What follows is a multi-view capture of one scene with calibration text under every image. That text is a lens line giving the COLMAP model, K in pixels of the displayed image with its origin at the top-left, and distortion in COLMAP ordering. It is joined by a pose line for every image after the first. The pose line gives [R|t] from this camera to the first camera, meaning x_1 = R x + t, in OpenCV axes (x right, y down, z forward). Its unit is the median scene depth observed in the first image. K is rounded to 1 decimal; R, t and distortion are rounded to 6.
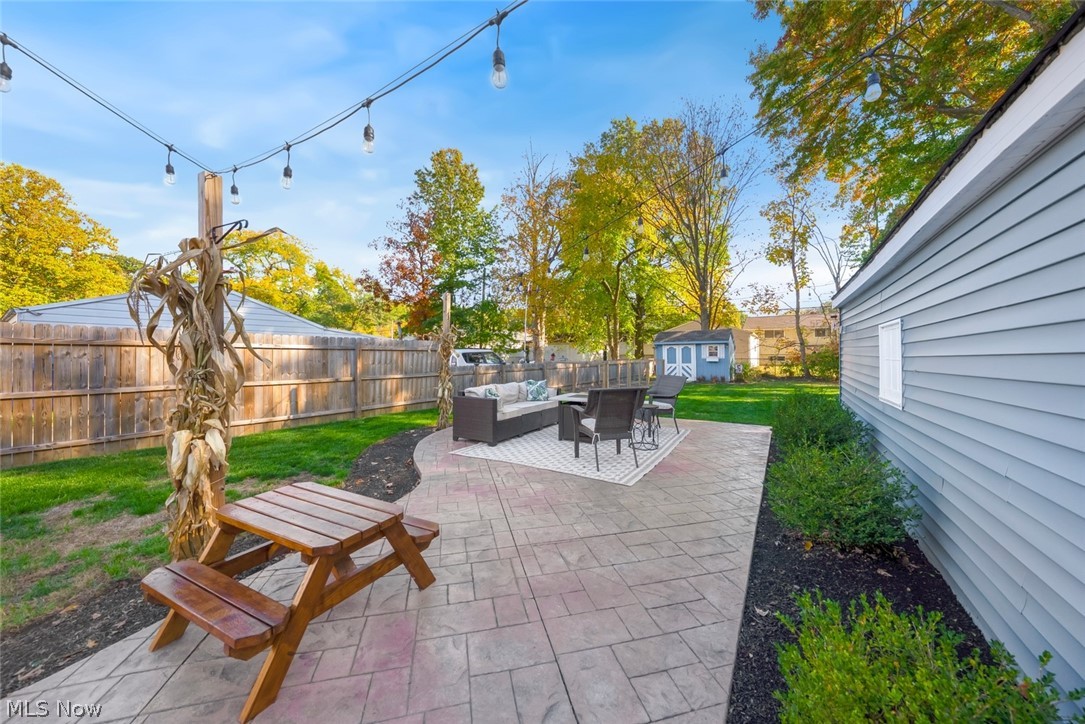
lens RADIAL K [[390.4, 0, 544.4], [0, 390.4, 348.0], [0, 0, 1]] dist [-0.001321, 0.000263]
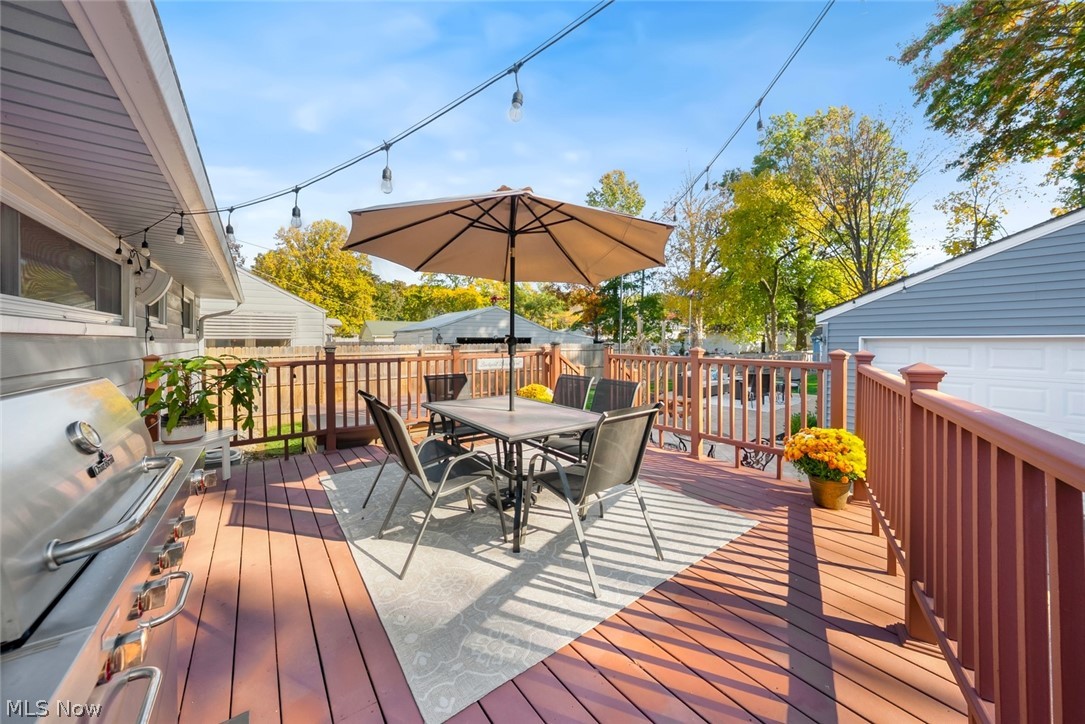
lens RADIAL K [[390.7, 0, 561.2], [0, 390.7, 333.9], [0, 0, 1]] dist [0.014699, 0.000165]
pose [[0.947497, -0.007958, -0.319665, -0.021605], [0.006973, 0.999967, -0.004226, -0.013640], [0.319688, 0.001775, 0.947521, -0.175799]]
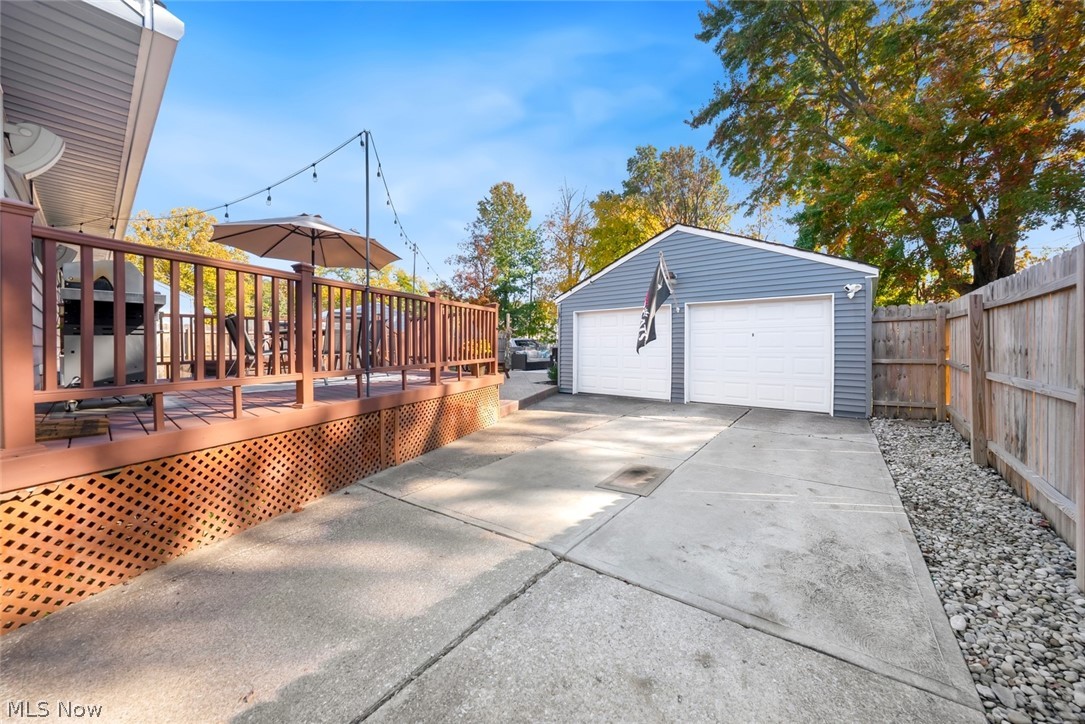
lens RADIAL K [[383.2, 0, 547.7], [0, 383.2, 346.6], [0, 0, 1]] dist [0.011093, 0.000059]
pose [[0.992655, -0.001786, -0.120962, 0.050407], [0.003780, 0.999861, 0.016257, 0.005131], [0.120916, -0.016595, 0.992524, -0.240258]]
